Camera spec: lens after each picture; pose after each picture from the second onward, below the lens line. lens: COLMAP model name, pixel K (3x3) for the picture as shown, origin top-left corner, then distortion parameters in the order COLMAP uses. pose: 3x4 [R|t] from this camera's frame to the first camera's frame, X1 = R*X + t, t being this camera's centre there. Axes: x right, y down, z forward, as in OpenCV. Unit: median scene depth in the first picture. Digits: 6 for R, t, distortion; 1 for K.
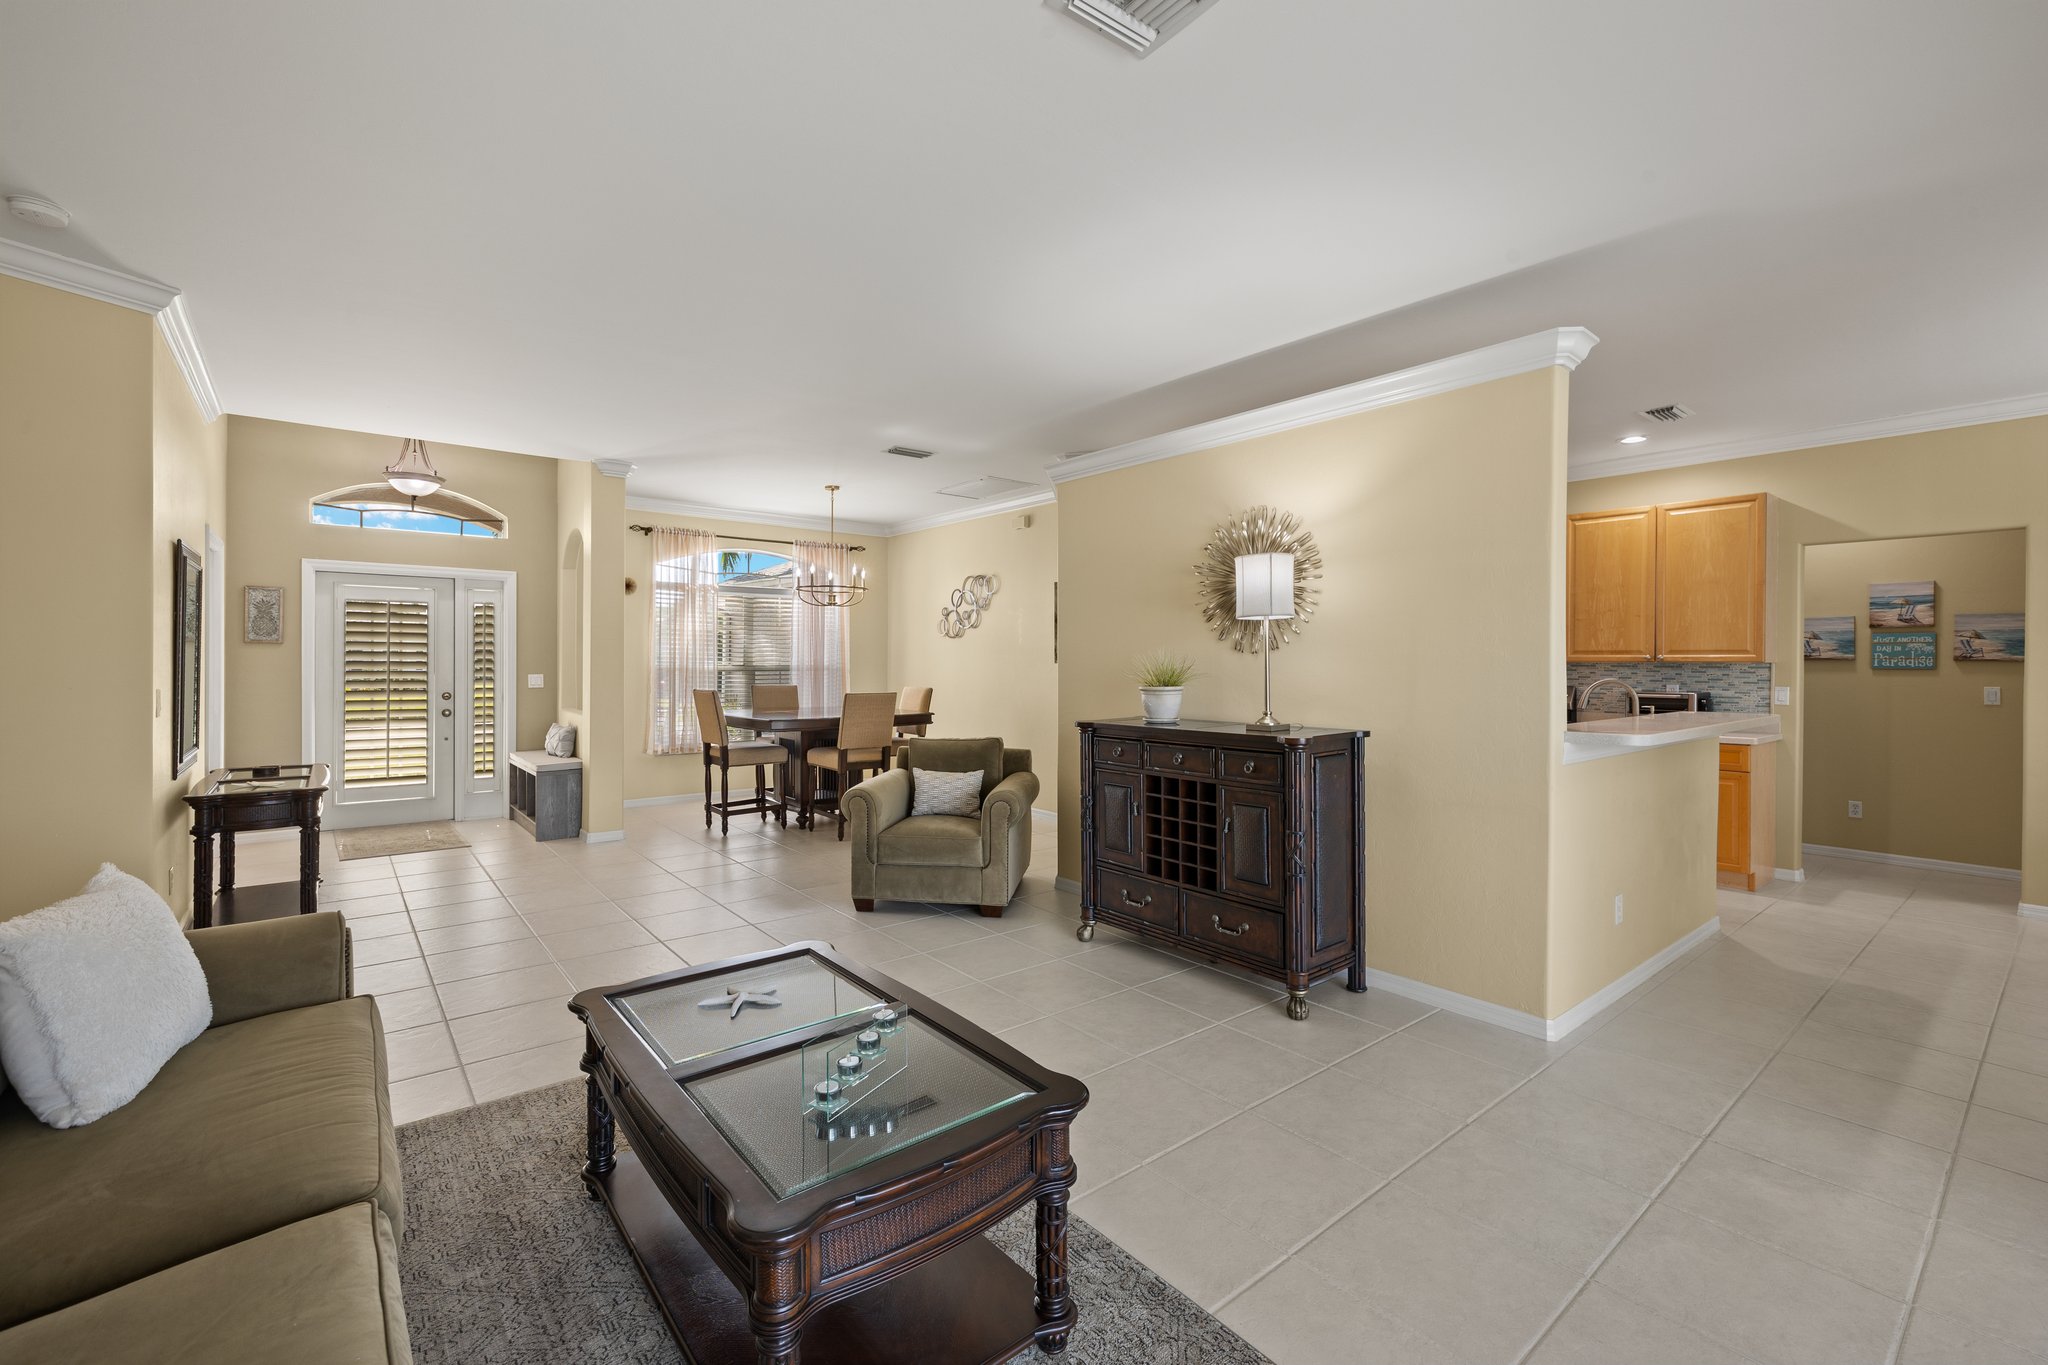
lens RADIAL K [[870.3, 0, 1015.7], [0, 870.3, 670.7], [0, 0, 1]] dist [-0.000243, -0.000117]
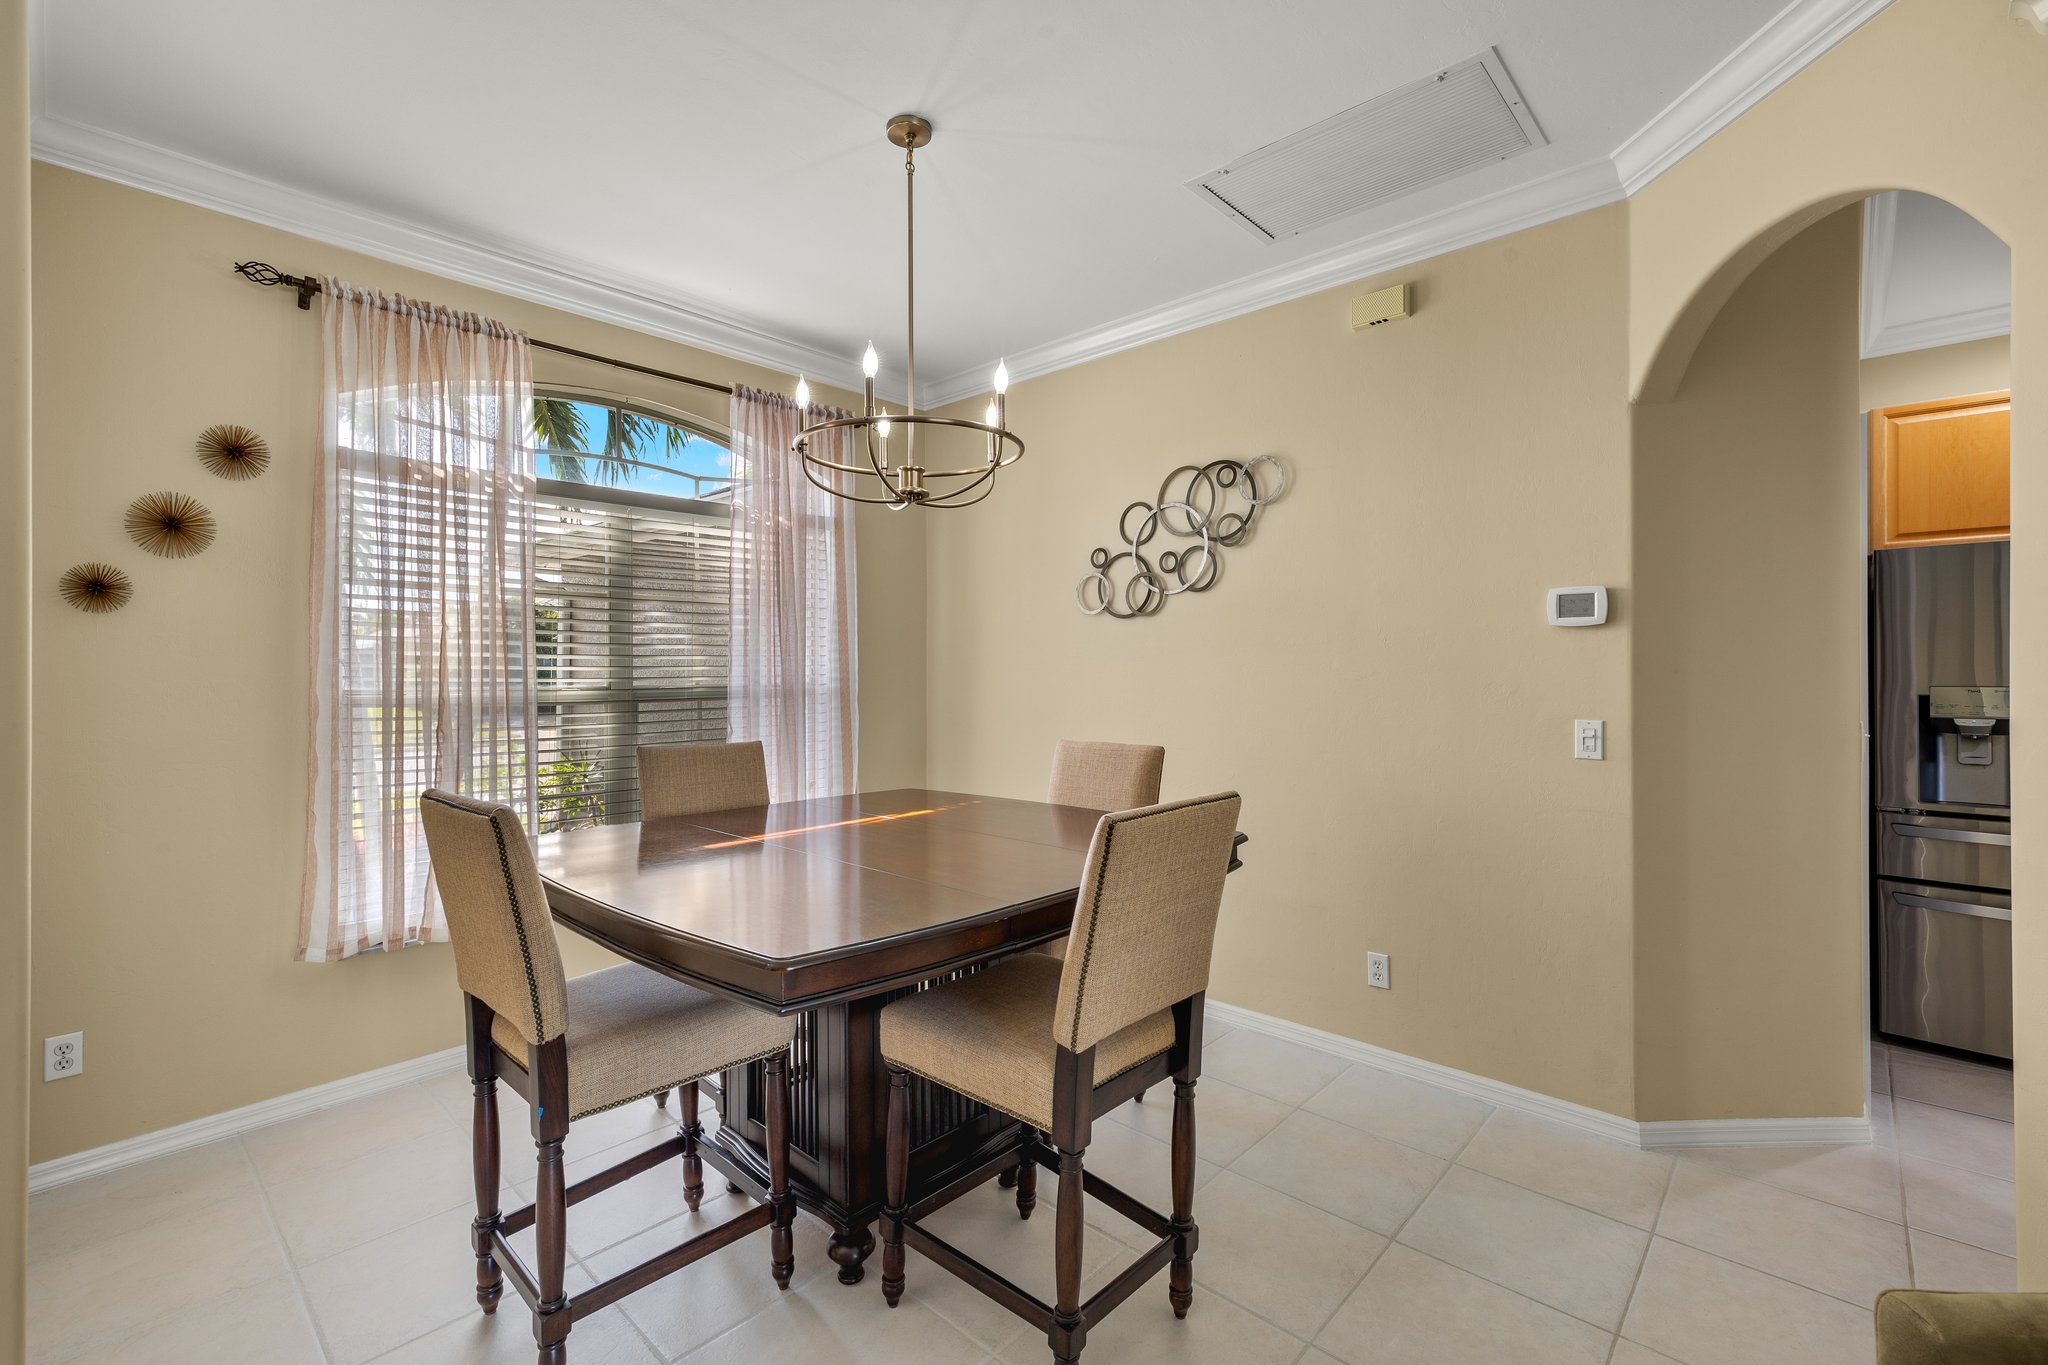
lens RADIAL K [[898.5, 0, 1021.9], [0, 898.5, 673.3], [0, 0, 1]] dist [0.002594, 0.000294]
pose [[0.988785, -0.009453, 0.149047, -0.197048], [0.010248, 0.999937, -0.004567, -0.009270], [-0.148994, 0.006043, 0.988820, 0.598029]]
